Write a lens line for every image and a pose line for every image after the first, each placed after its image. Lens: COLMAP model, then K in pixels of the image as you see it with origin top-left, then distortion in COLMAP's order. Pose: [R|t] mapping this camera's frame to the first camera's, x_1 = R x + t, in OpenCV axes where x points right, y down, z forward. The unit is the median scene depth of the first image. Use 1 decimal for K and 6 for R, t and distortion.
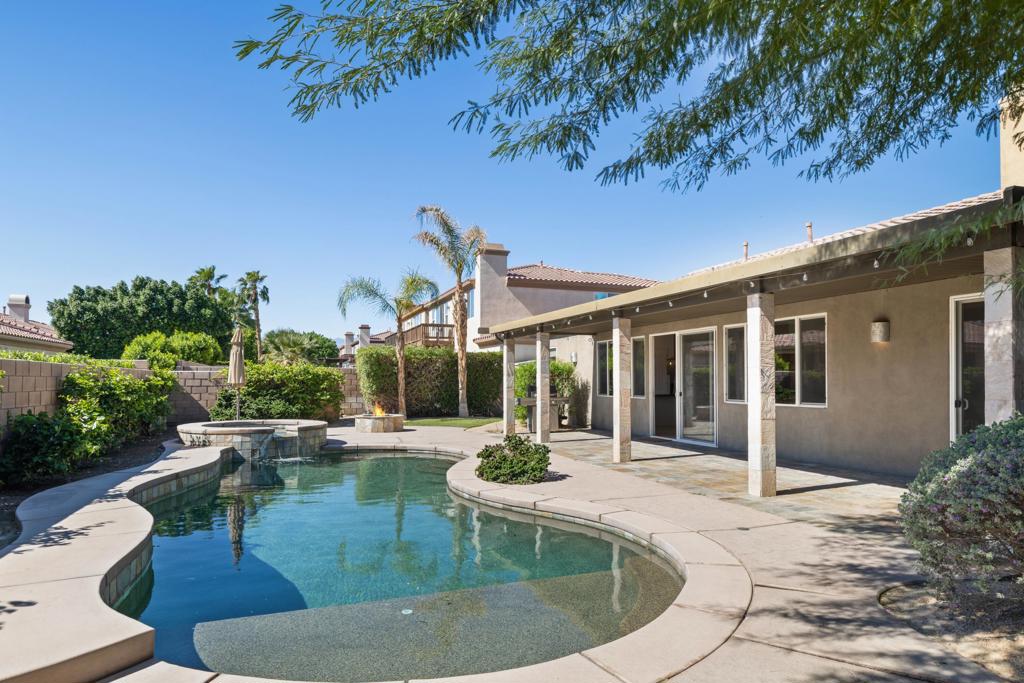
lens RADIAL K [[611.7, 0, 517.4], [0, 611.7, 388.2], [0, 0, 1]] dist [0.003948, -0.005007]
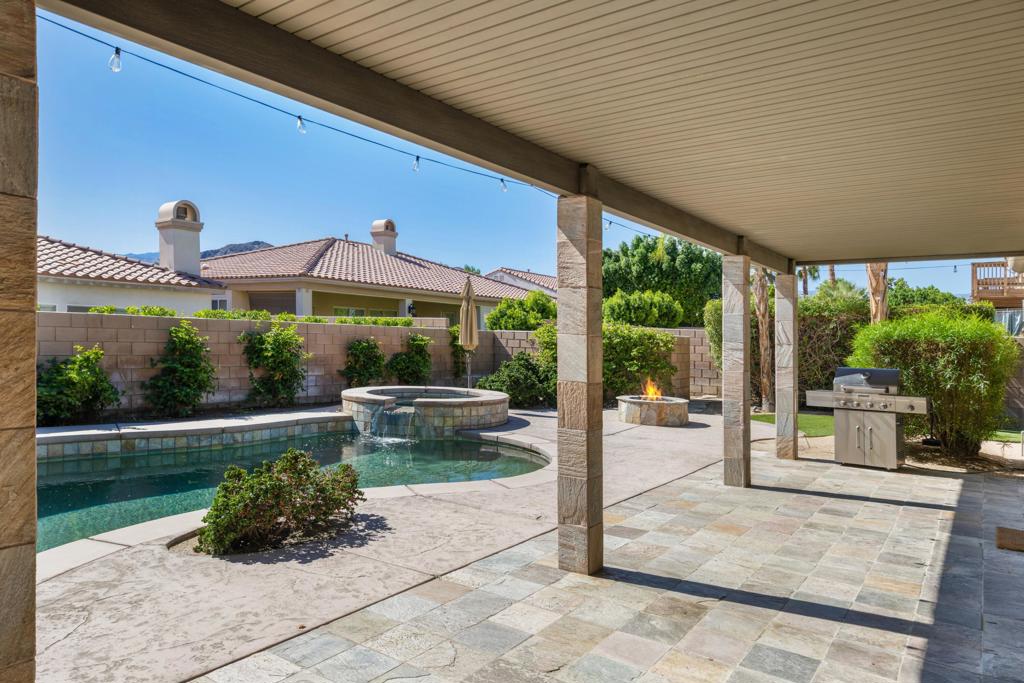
lens RADIAL K [[683.7, 0, 514.8], [0, 683.7, 332.9], [0, 0, 1]] dist [0.002379, 0.003367]
pose [[0.563543, 0.014422, -0.825961, 0.406734], [-0.042480, 0.999031, -0.011540, -0.017282], [0.824994, 0.041590, 0.563610, 0.572897]]
